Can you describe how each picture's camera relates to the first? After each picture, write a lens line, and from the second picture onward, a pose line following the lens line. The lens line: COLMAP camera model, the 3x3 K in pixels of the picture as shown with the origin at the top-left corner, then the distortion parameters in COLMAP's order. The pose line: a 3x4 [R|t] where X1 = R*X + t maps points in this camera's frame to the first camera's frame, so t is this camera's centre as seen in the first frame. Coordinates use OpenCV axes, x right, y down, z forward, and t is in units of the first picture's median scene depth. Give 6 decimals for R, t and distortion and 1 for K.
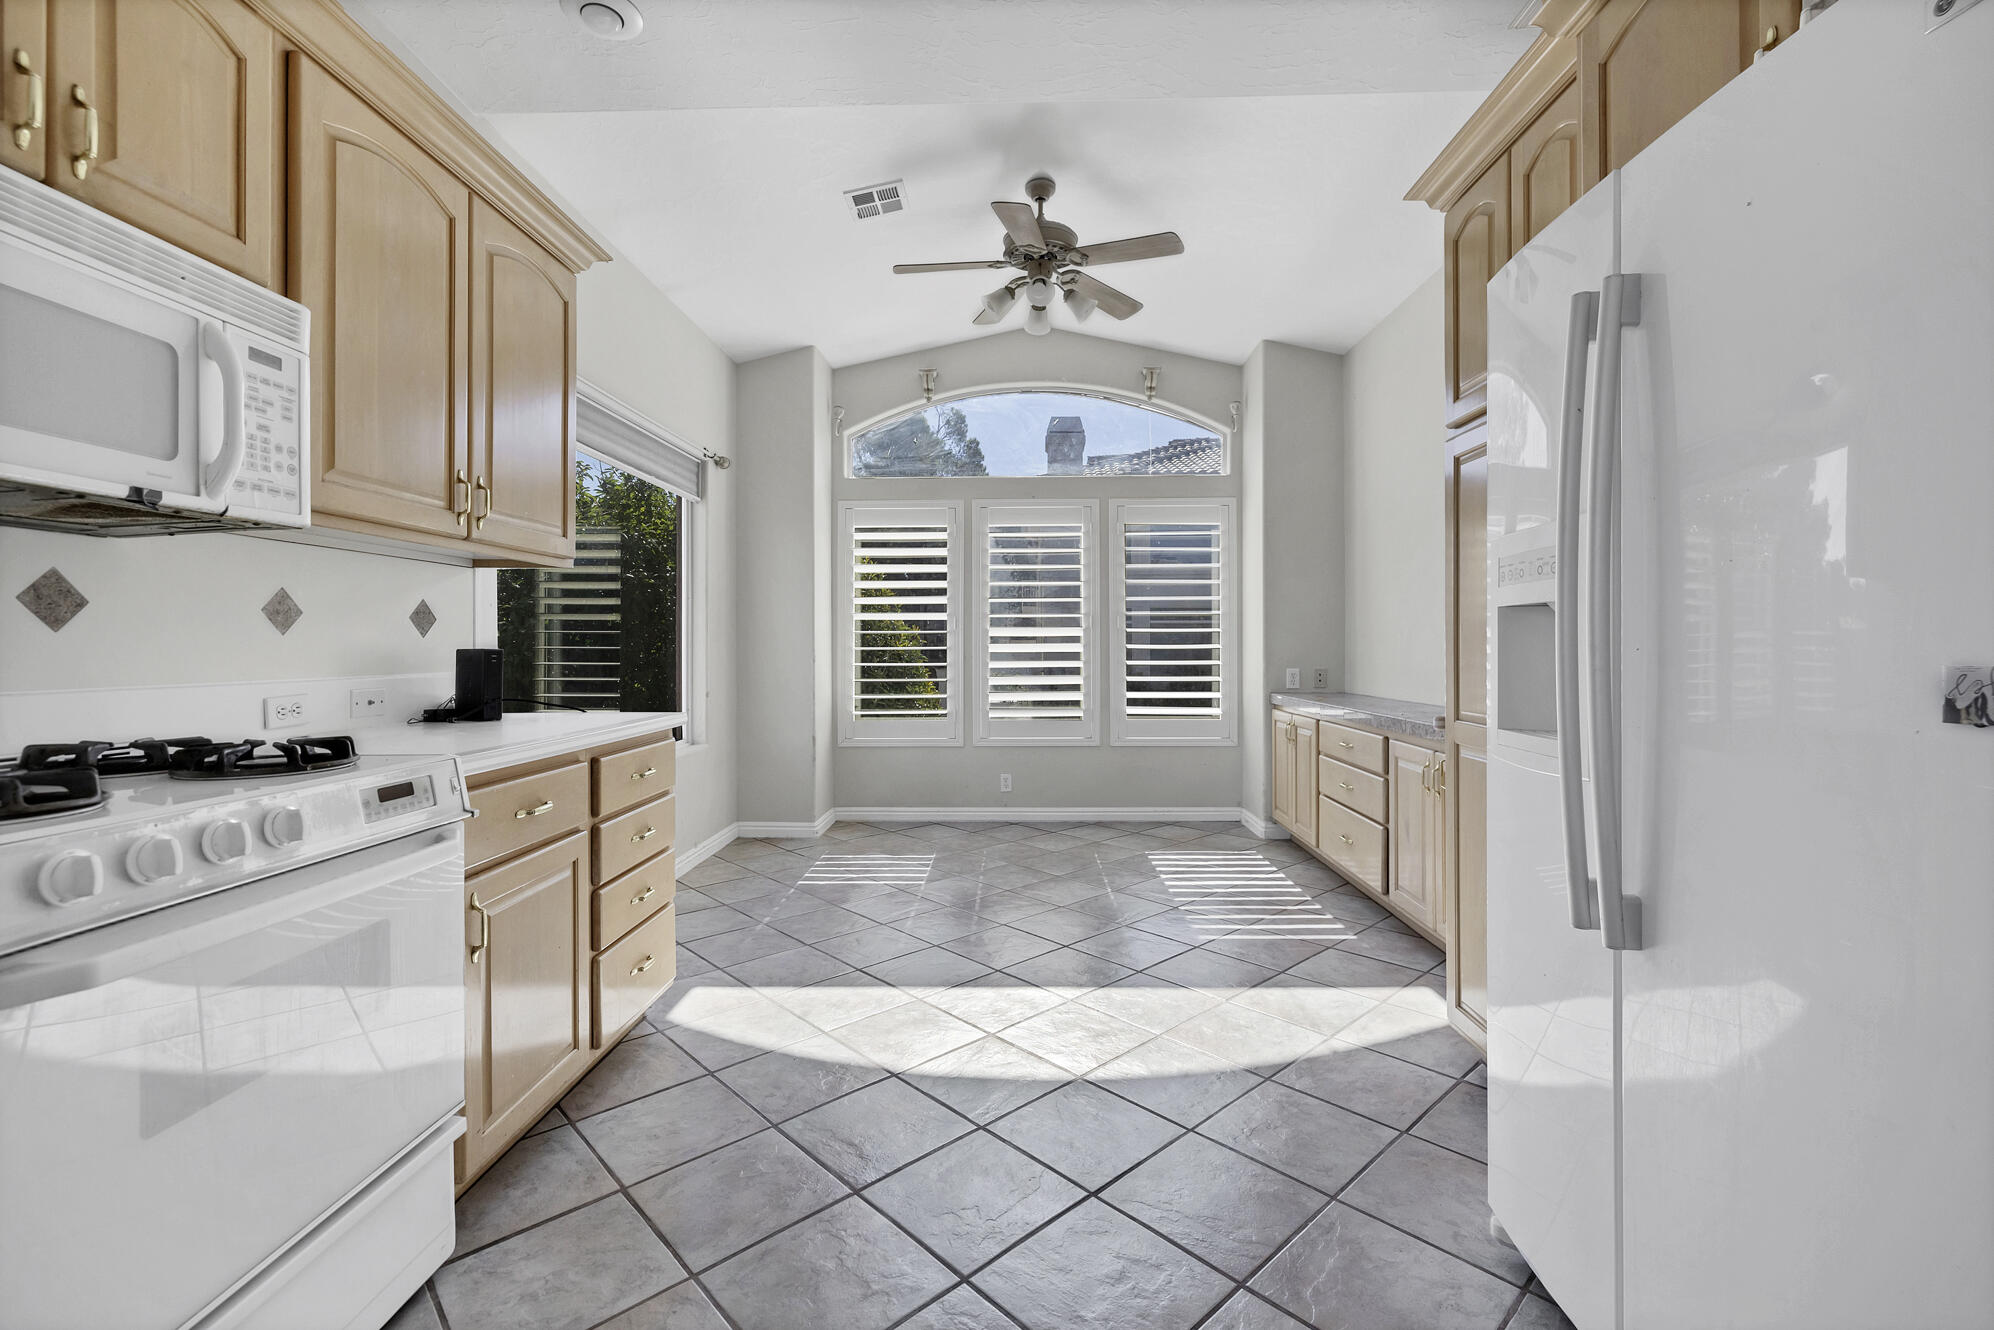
lens RADIAL K [[857.5, 0, 997.0], [0, 857.5, 648.1], [0, 0, 1]] dist [0.006510, -0.000192]
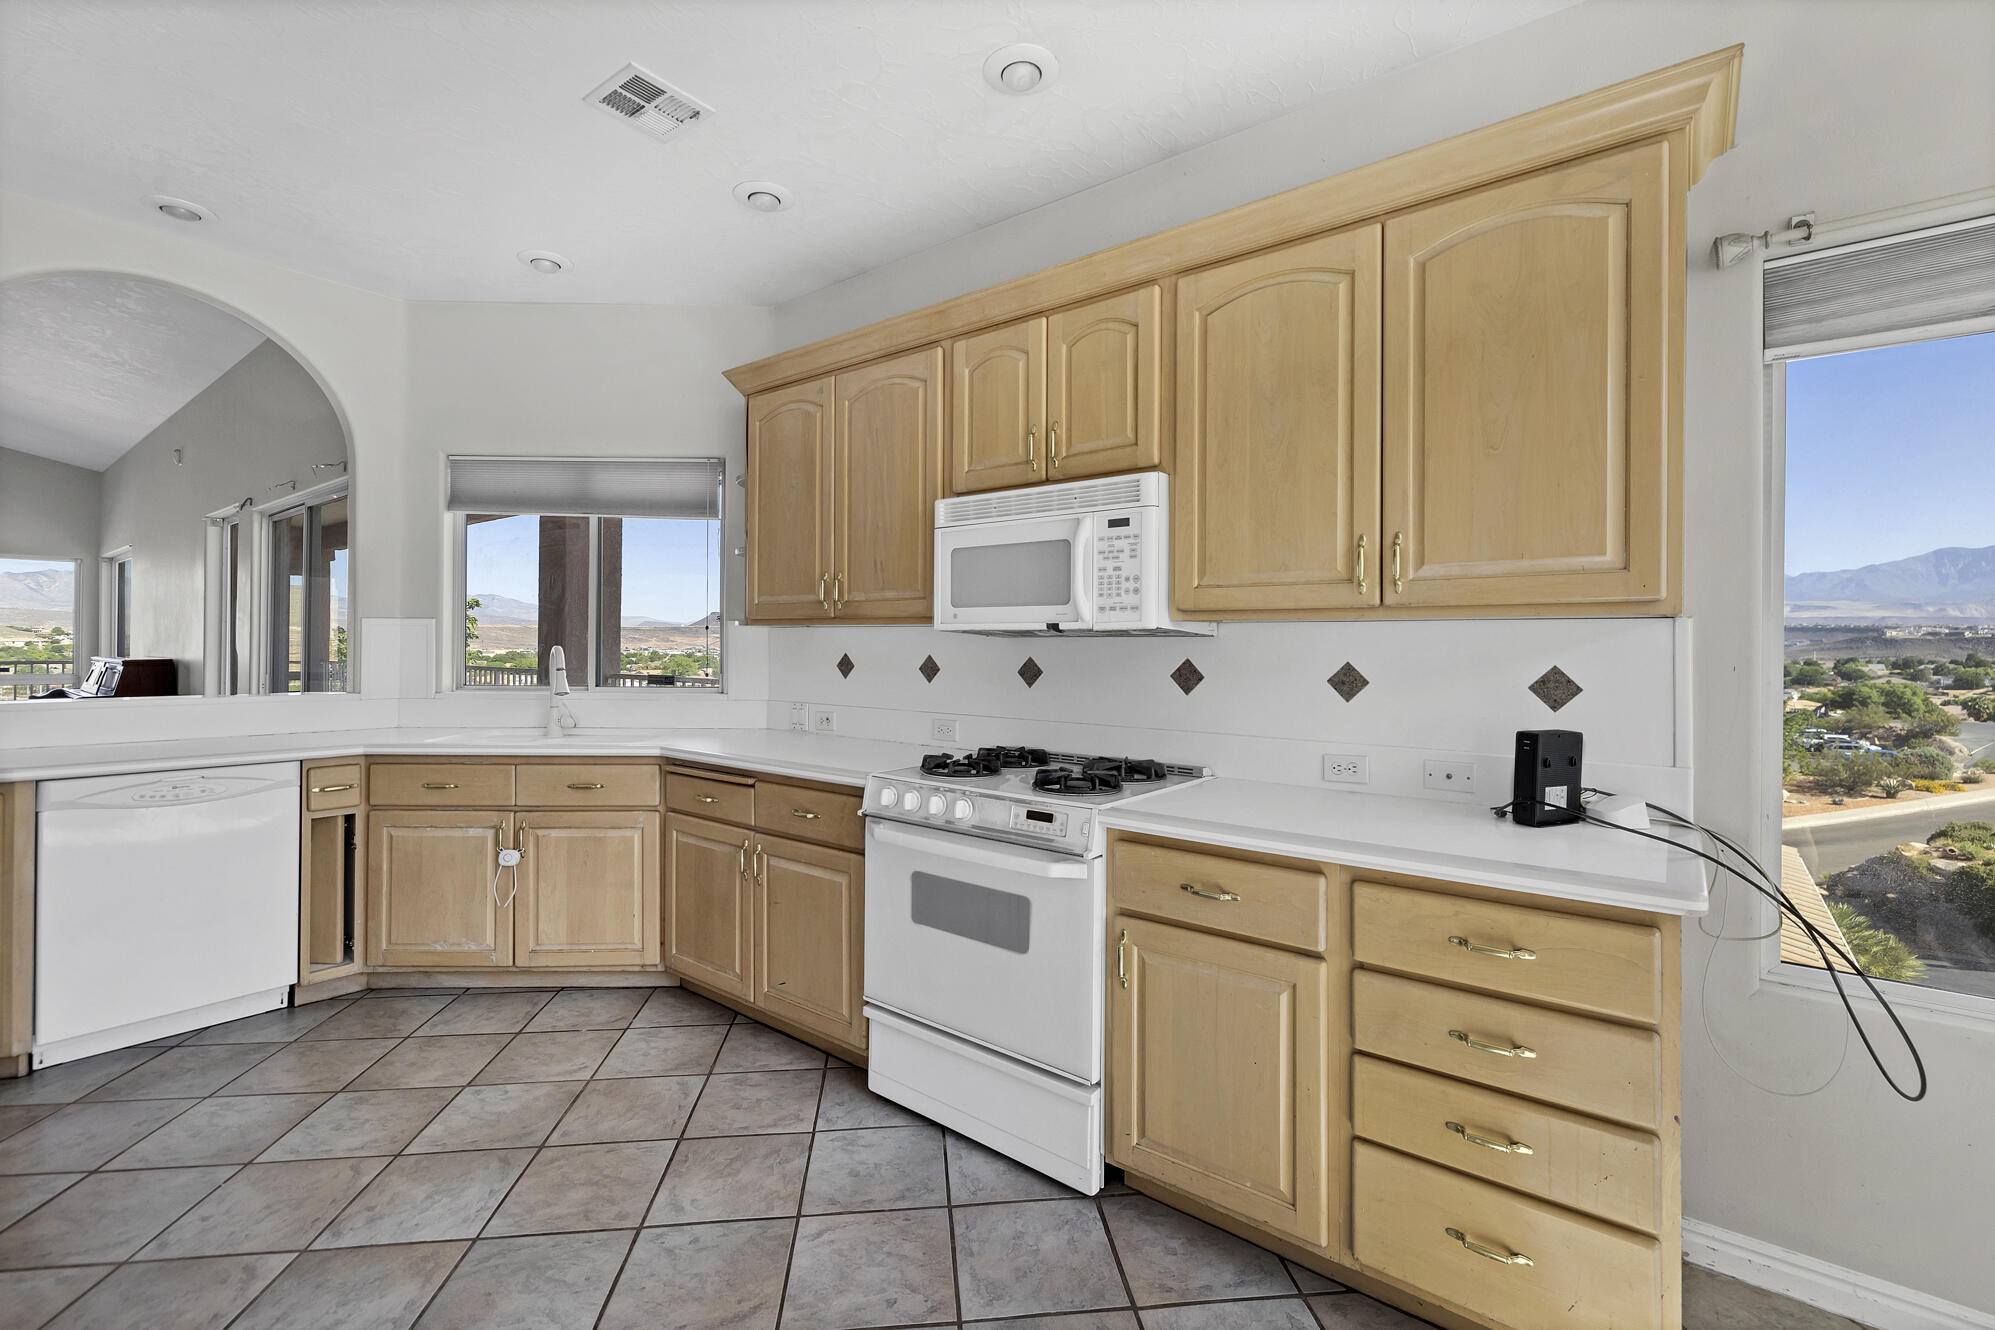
lens RADIAL K [[858.0, 0, 1013.7], [0, 858.0, 648.6], [0, 0, 1]] dist [0.006510, -0.000192]
pose [[-0.581751, -0.001682, -0.813365, 0.487771], [-0.009241, 0.999947, 0.004541, -0.115273], [0.813314, 0.010158, -0.581736, 1.699233]]
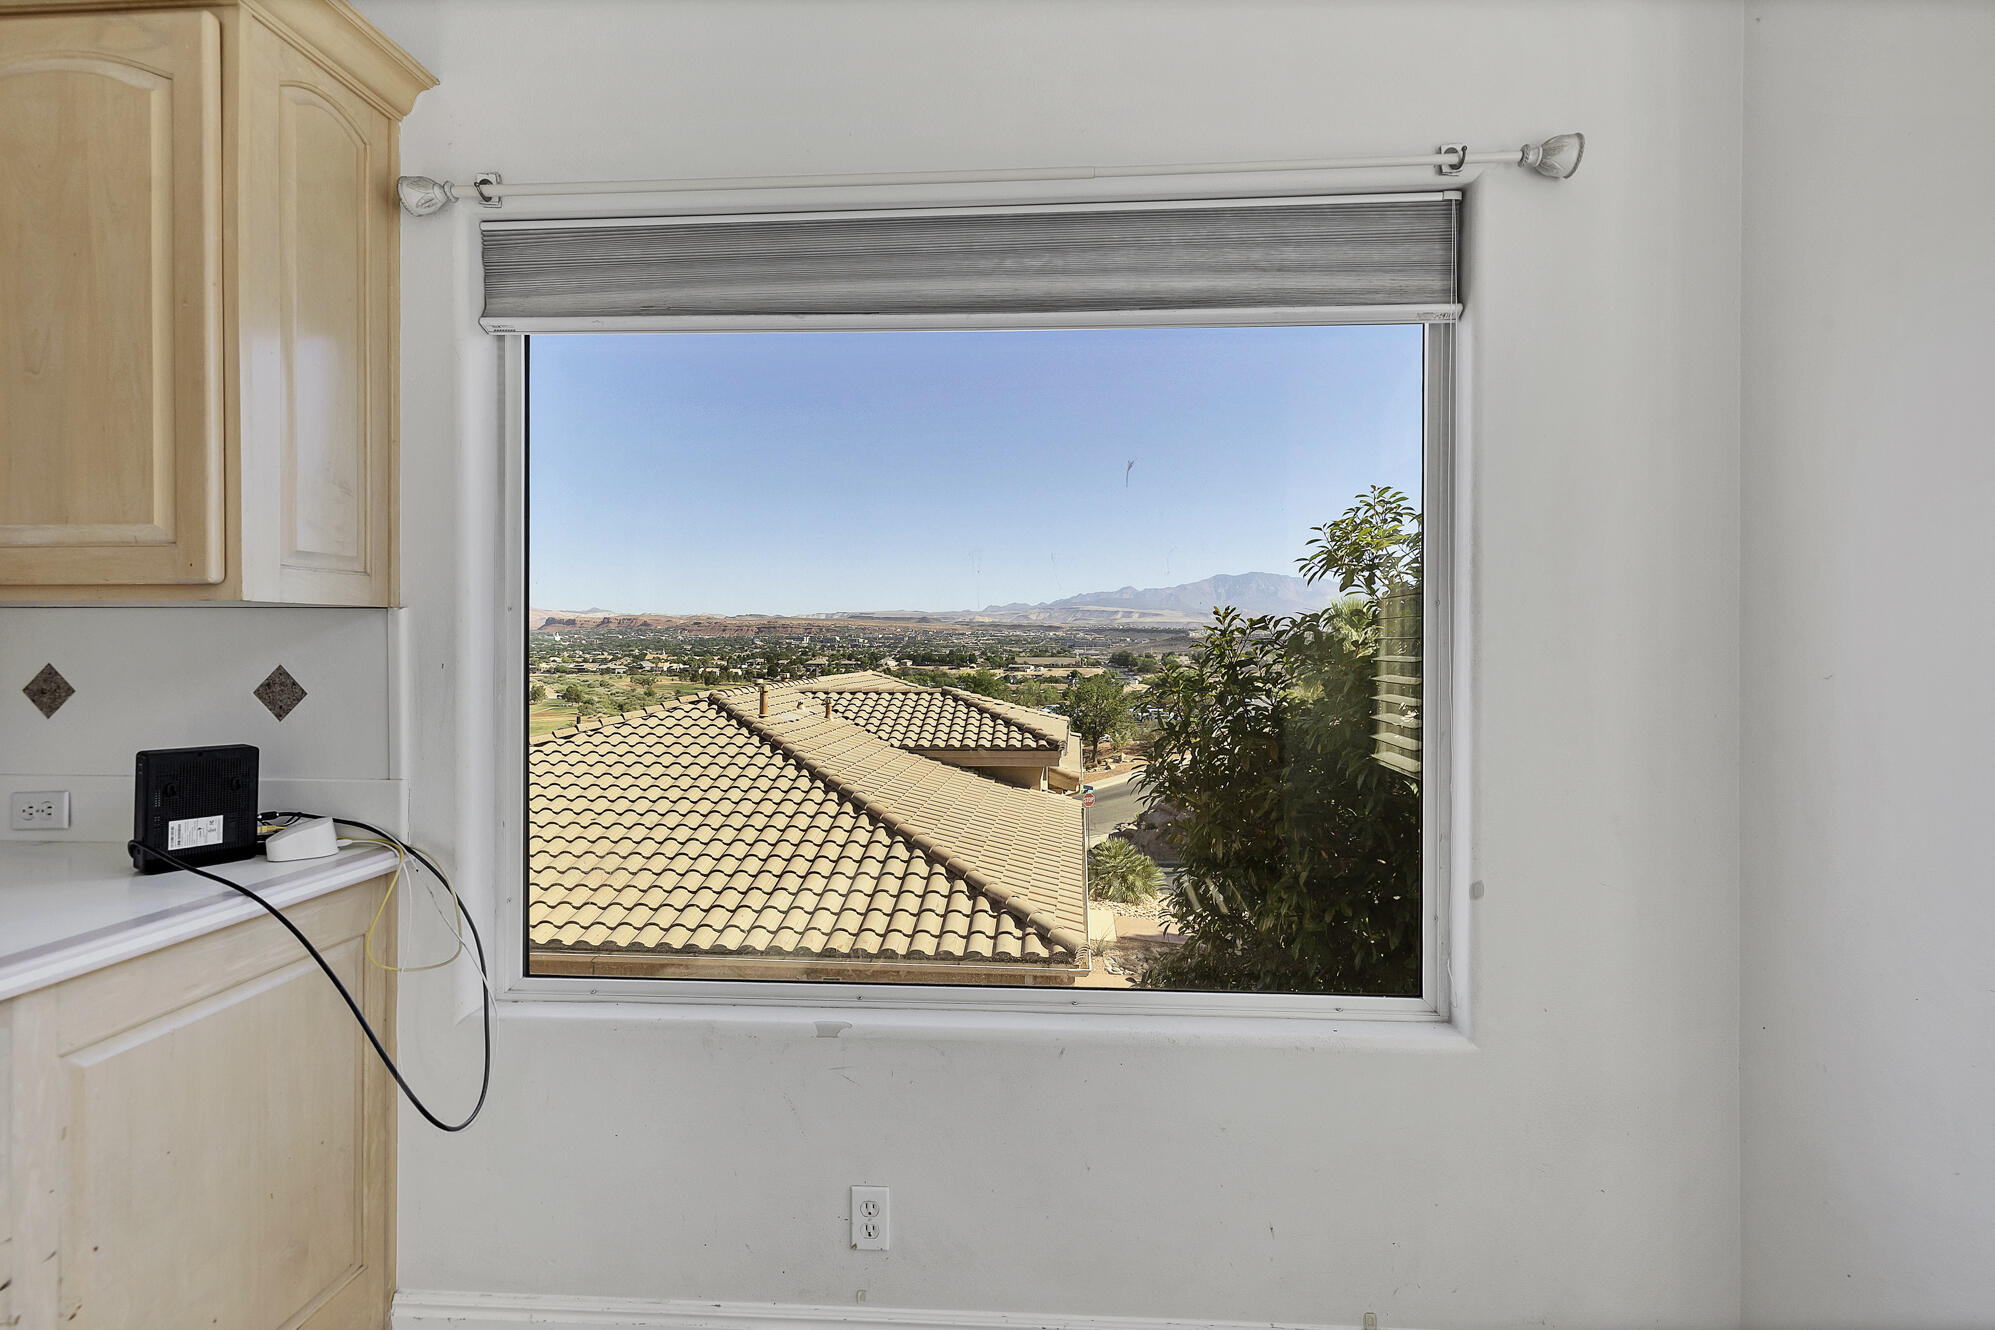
lens RADIAL K [[858.0, 0, 1010.0], [0, 858.0, 651.0], [0, 0, 1]] dist [0.006510, -0.000192]
pose [[-0.042300, 0.004429, -0.999095, -0.024857], [-0.006518, 0.999968, 0.004709, -0.119314], [0.999084, 0.006711, -0.042270, 2.573441]]
